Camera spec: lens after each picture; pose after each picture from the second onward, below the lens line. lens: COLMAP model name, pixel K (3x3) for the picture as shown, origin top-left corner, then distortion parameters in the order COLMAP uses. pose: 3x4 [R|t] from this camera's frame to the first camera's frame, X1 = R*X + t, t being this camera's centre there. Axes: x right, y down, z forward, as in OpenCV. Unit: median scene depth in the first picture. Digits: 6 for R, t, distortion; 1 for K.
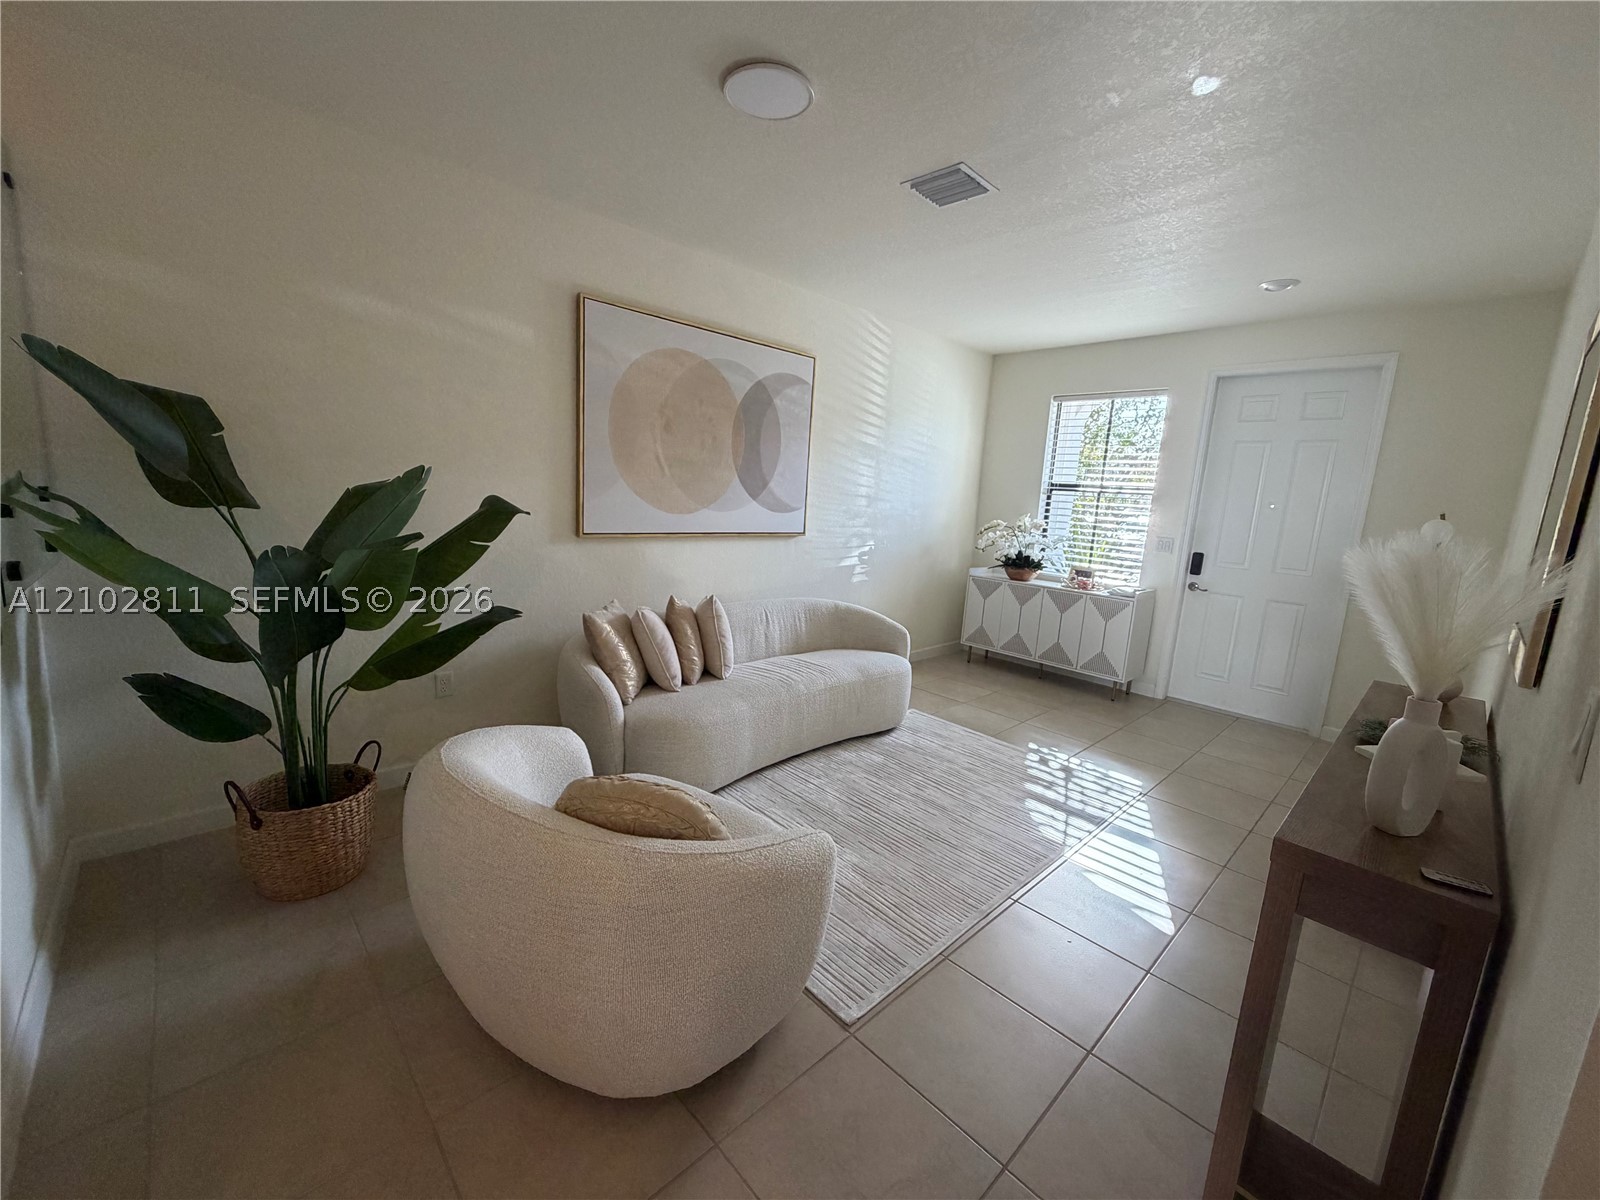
lens RADIAL K [[637.4, 0, 803.0], [0, 637.4, 603.1], [0, 0, 1]] dist [-0.001762, 0.000283]
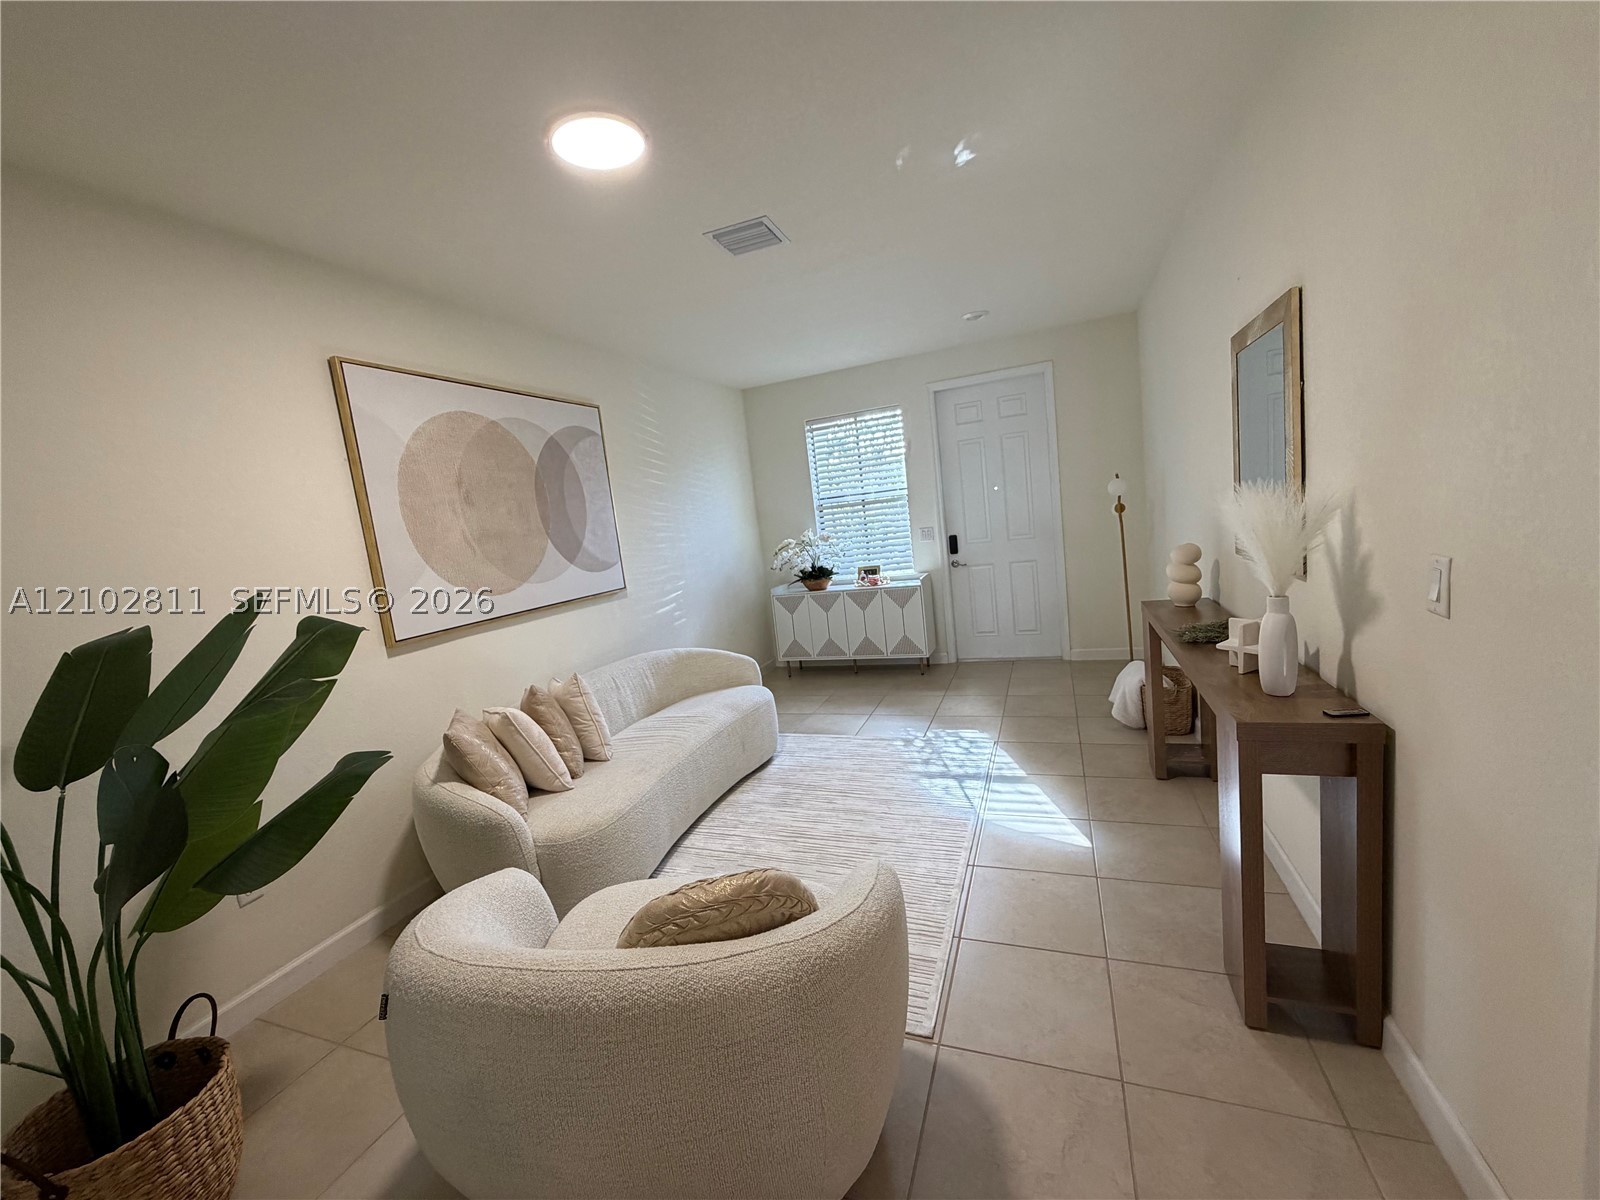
lens RADIAL K [[637.4, 0, 799.0], [0, 637.4, 602.7], [0, 0, 1]] dist [-0.001762, 0.000283]
pose [[0.892789, -0.216191, 0.395209, -0.166793], [0.236355, 0.971664, -0.002404, -0.027738], [-0.383490, 0.095556, 0.918588, 0.034635]]
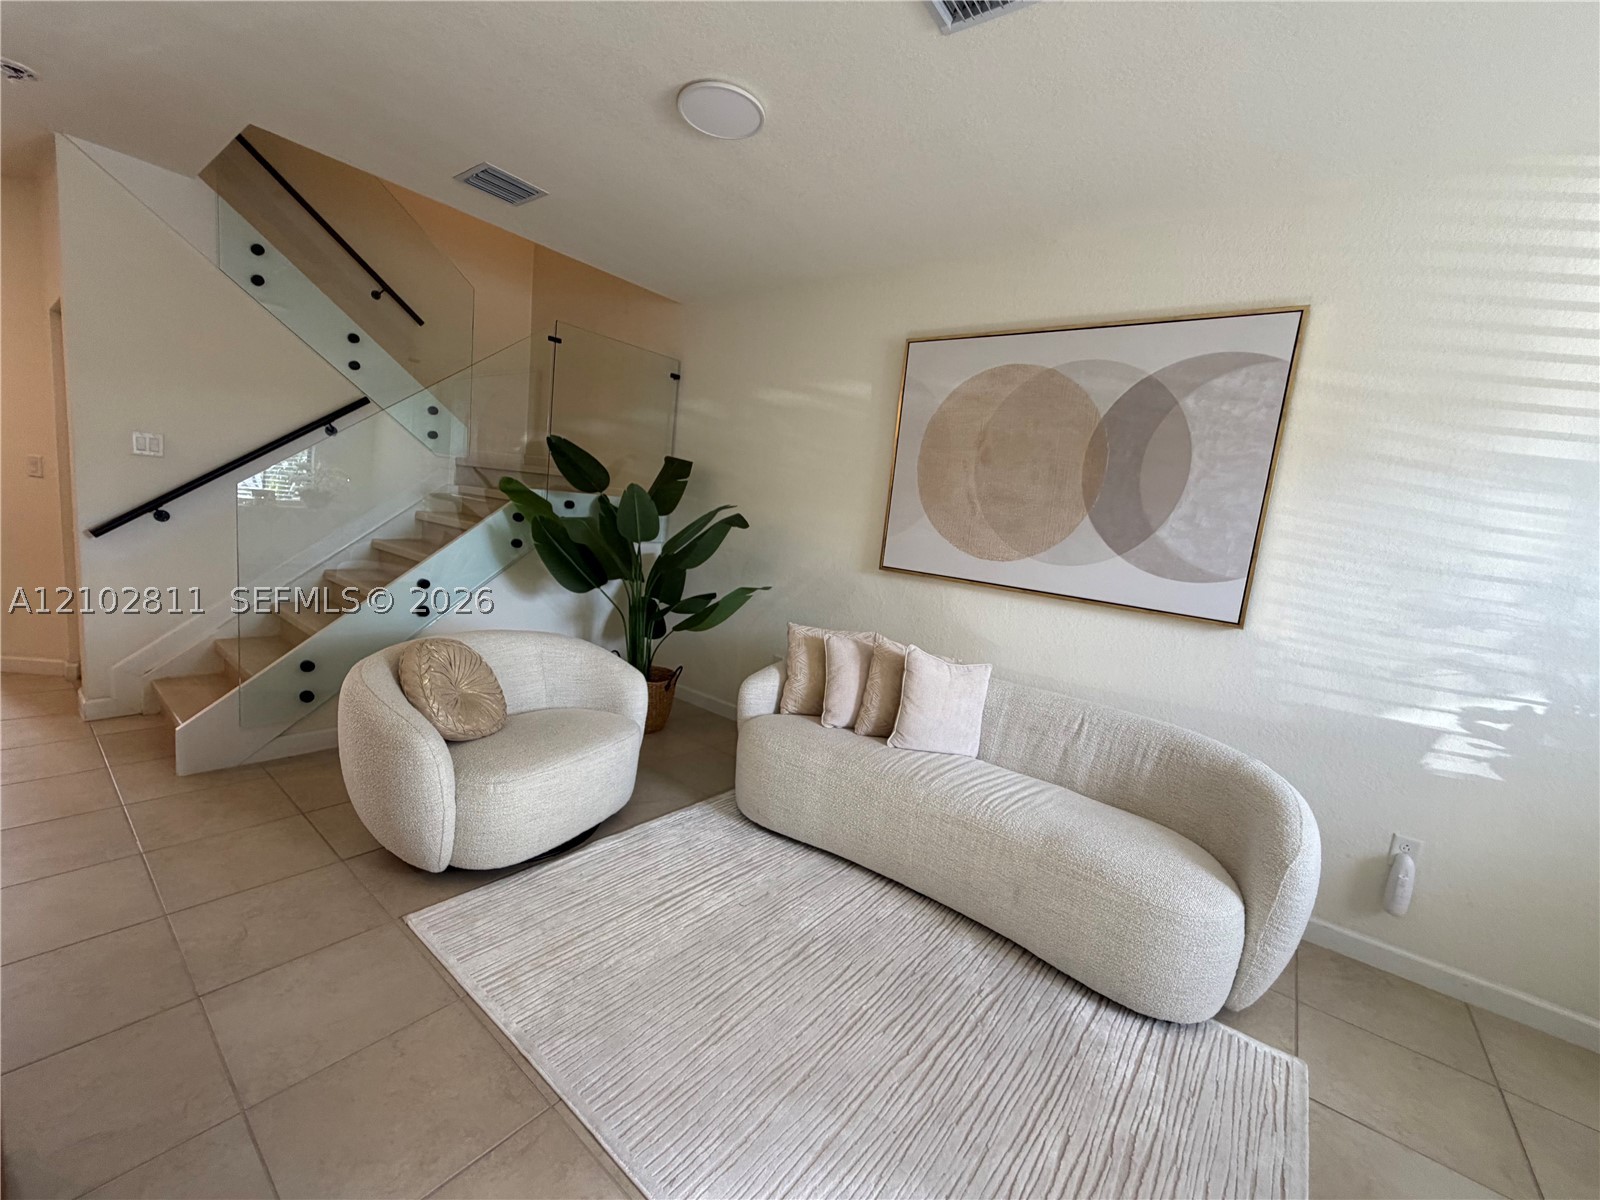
lens RADIAL K [[637.4, 0, 806.8], [0, 637.4, 608.8], [0, 0, 1]] dist [-0.001762, 0.000283]
pose [[0.151747, 0.091187, -0.984204, 0.558448], [-0.278231, 0.959412, 0.045991, -0.048852], [0.948452, 0.266857, 0.170959, 0.617029]]
